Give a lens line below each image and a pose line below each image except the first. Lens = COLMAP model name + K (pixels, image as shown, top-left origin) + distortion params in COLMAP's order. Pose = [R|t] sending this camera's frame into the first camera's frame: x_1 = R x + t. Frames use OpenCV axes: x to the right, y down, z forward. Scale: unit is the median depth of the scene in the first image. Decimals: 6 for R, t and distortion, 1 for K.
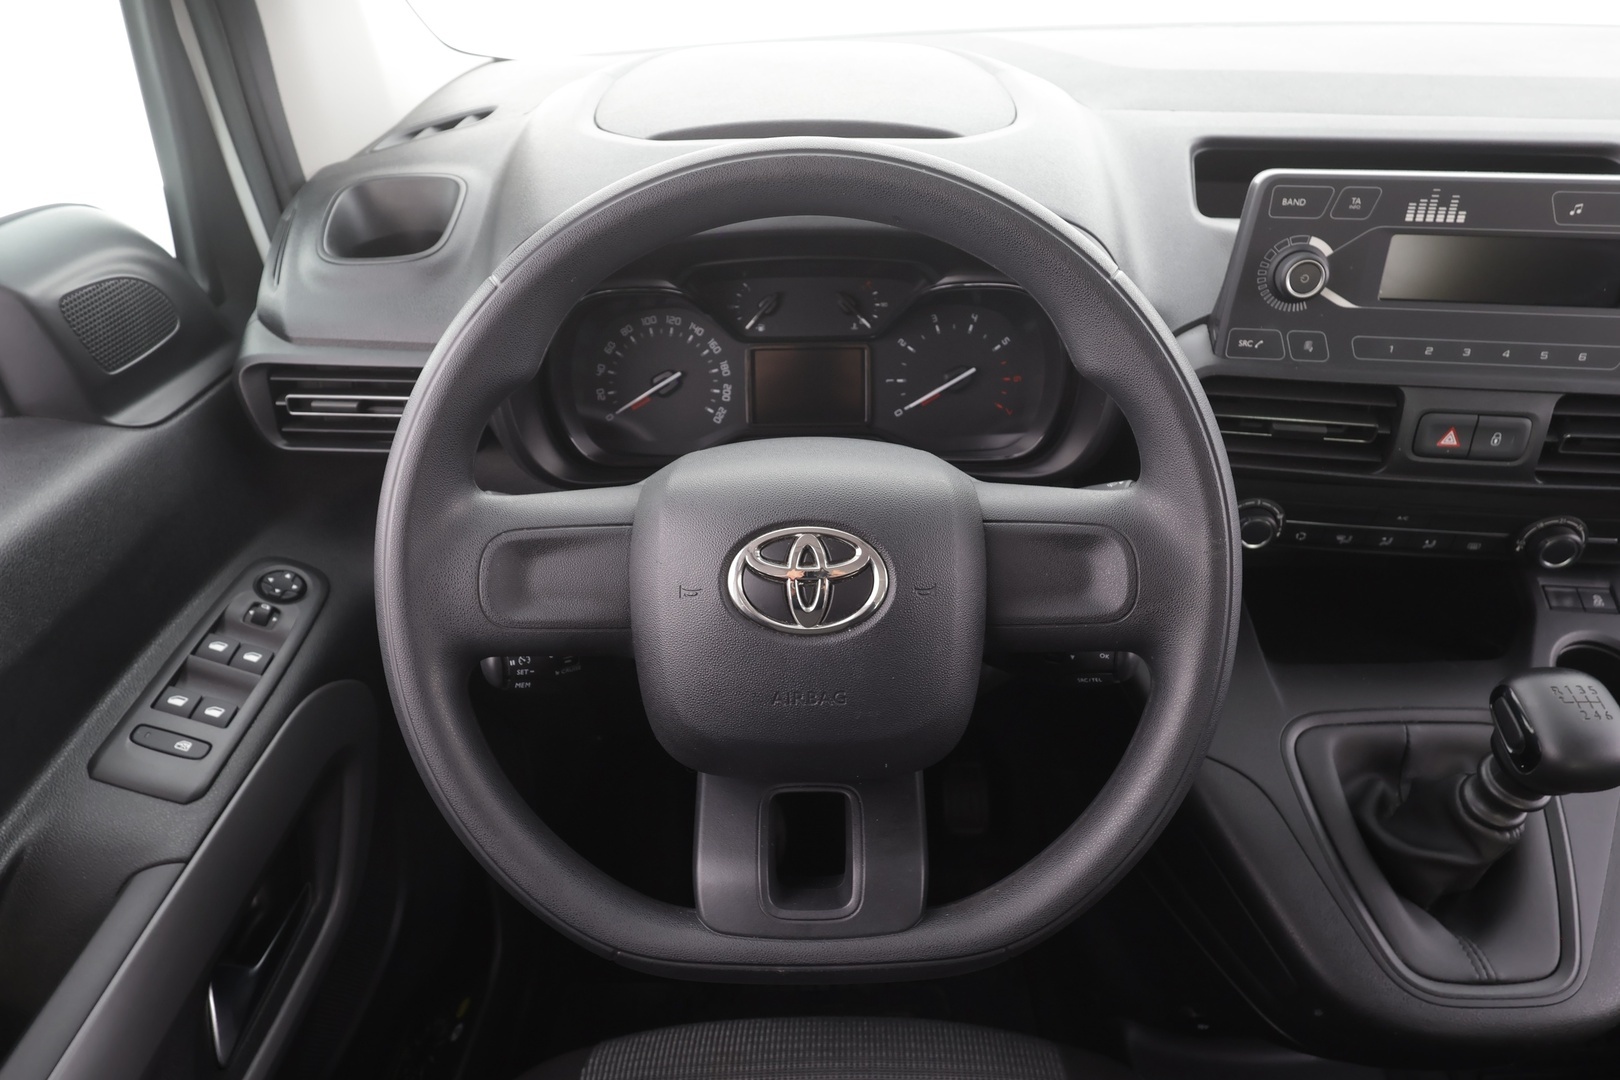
lens RADIAL K [[1013.7, 0, 813.6], [0, 1013.7, 545.0], [0, 0, 1]] dist [0.000010, 0.000585]
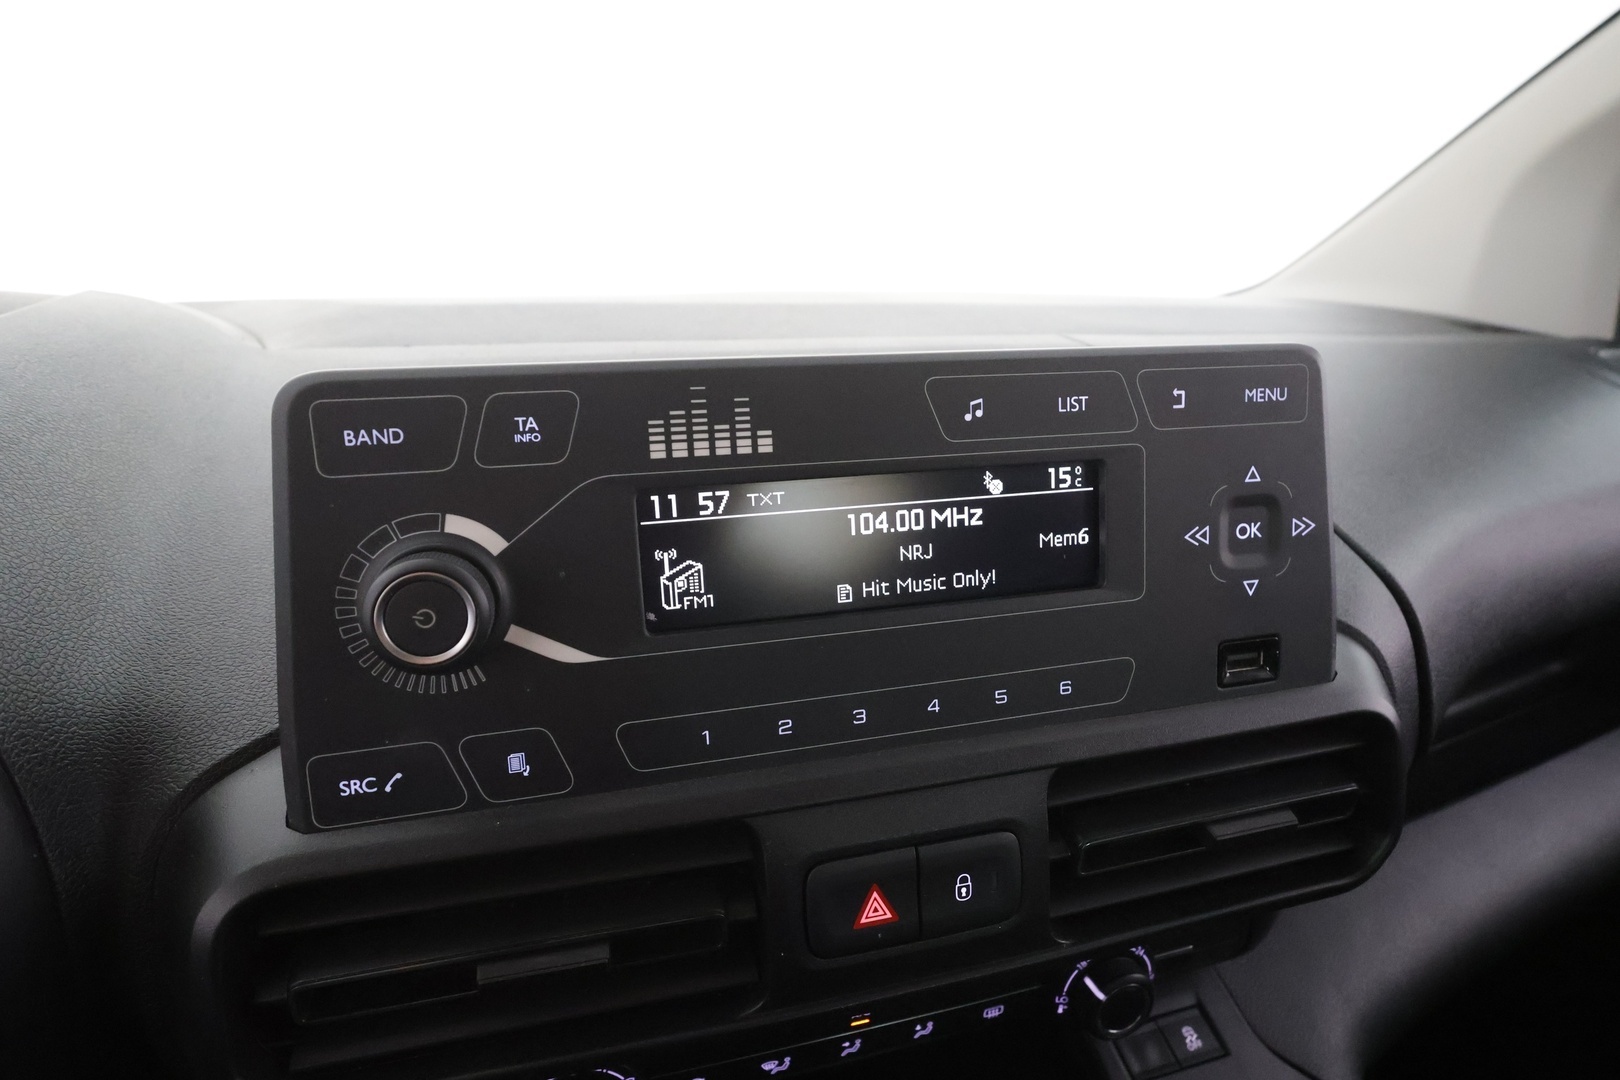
lens RADIAL K [[858.0, 0, 812.8], [0, 858.0, 554.8], [0, 0, 1]] dist [0.005876, 0.000896]
pose [[0.918576, -0.113752, 0.378521, 0.464639], [0.213801, 0.948485, -0.233806, -0.165891], [-0.332426, 0.295696, 0.895576, 0.608094]]
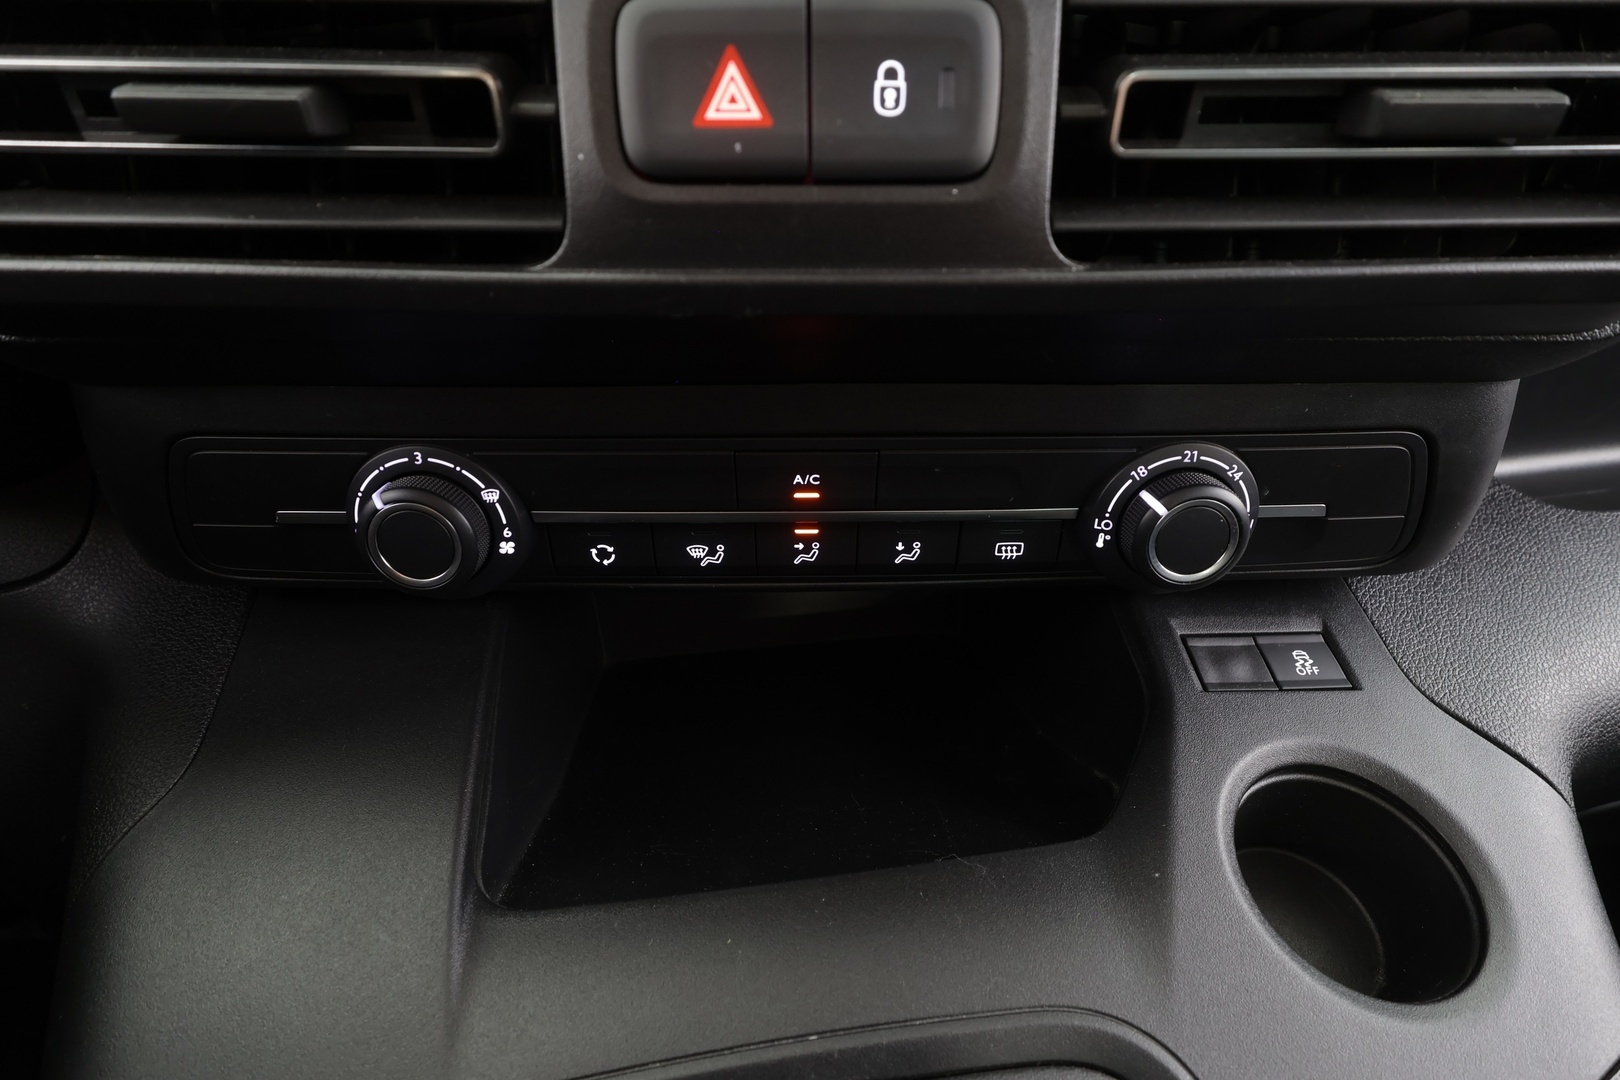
lens RADIAL K [[794.7, 0, 817.5], [0, 794.7, 545.0], [0, 0, 1]] dist [0.002936, -0.000228]
pose [[0.988264, -0.053243, 0.143173, 0.597948], [0.074069, 0.986756, -0.144314, 0.044905], [-0.133593, 0.153225, 0.979119, 0.786867]]
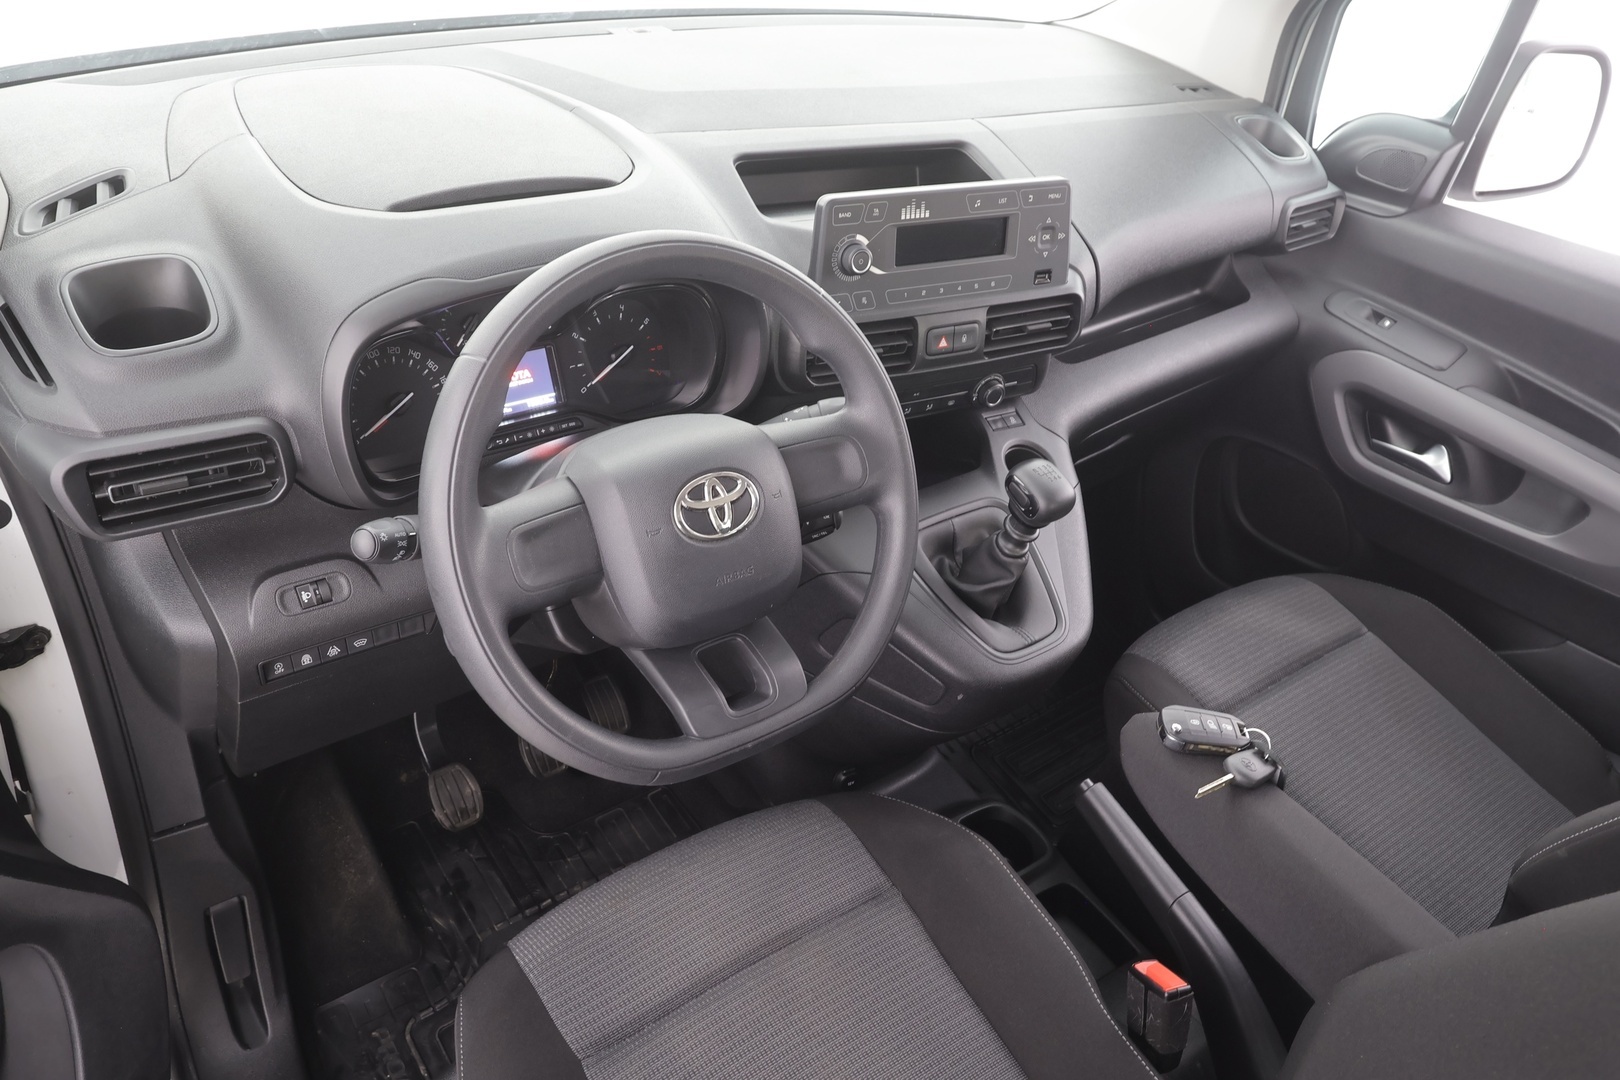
lens RADIAL K [[1190.3, 0, 810.9], [0, 1190.3, 544.1], [0, 0, 1]] dist [0.005982, 0.012981]
pose [[0.798839, -0.263949, 0.540544, -0.670722], [0.234021, 0.964168, 0.124959, -0.079201], [-0.554157, 0.026676, 0.831984, -0.482531]]
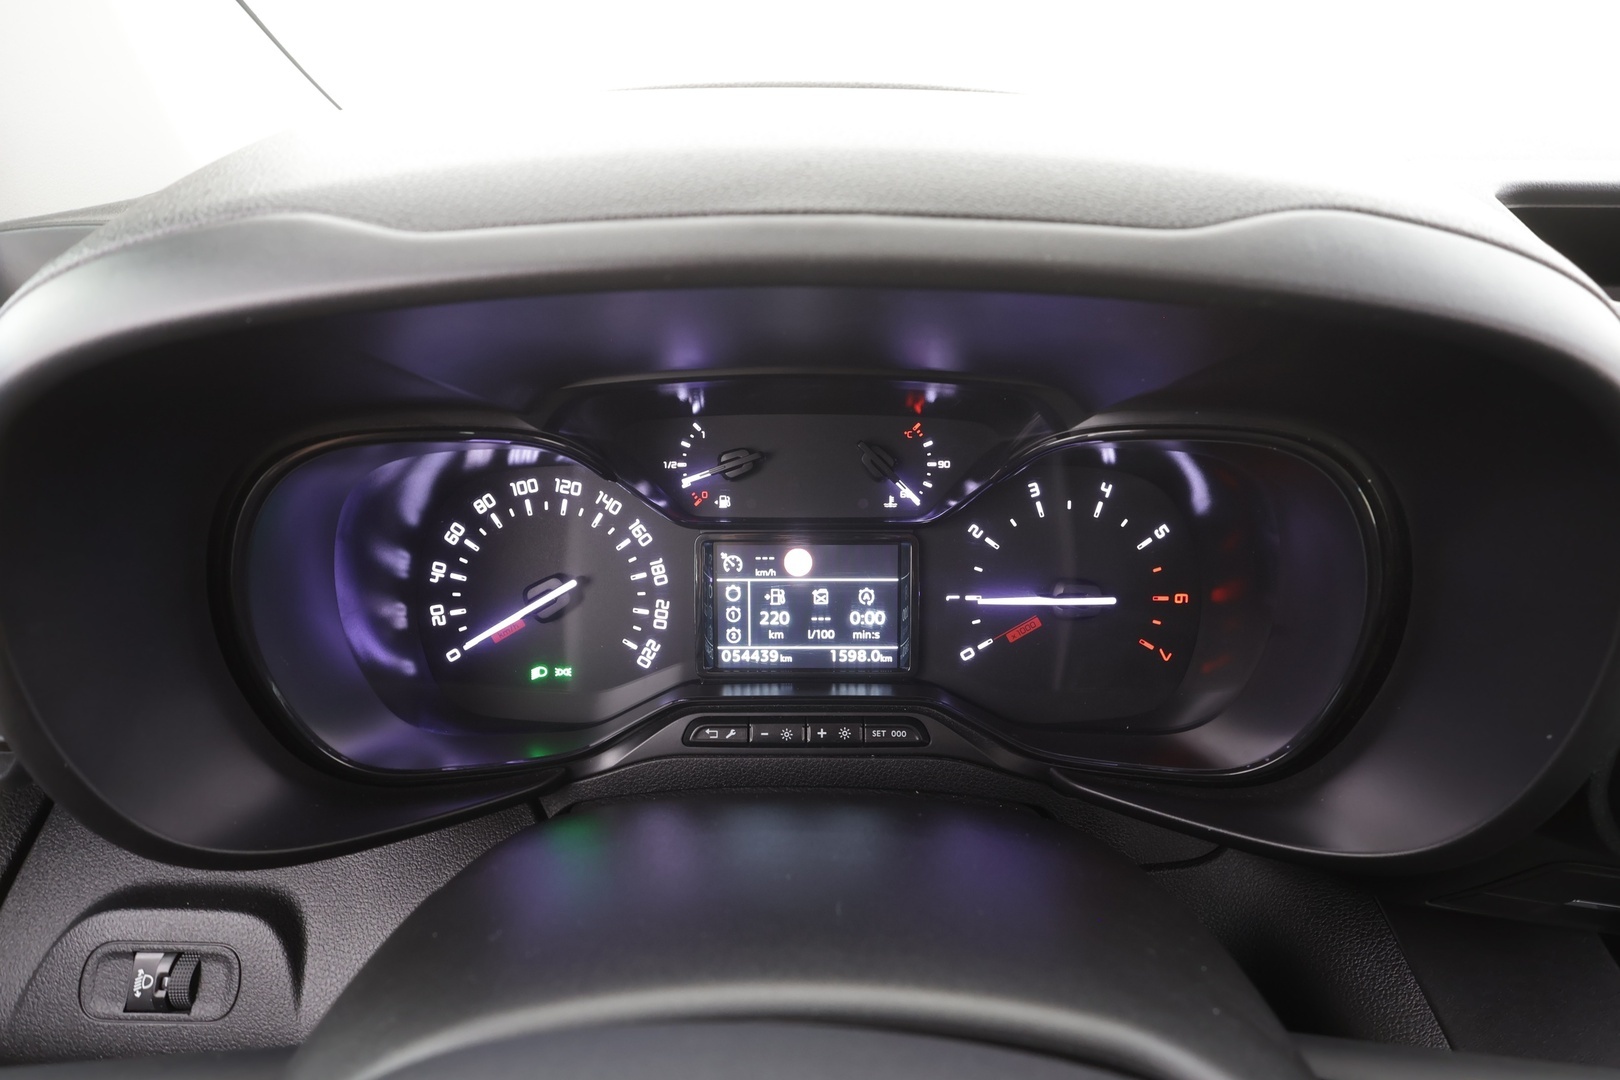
lens RADIAL K [[750.5, 0, 804.7], [0, 750.5, 545.2], [0, 0, 1]] dist [-0.004071, 0.003473]
pose [[0.999870, 0.013834, -0.008309, -0.003997], [-0.014541, 0.995640, -0.092142, -0.185581], [0.006998, 0.092251, 0.995711, 0.714908]]
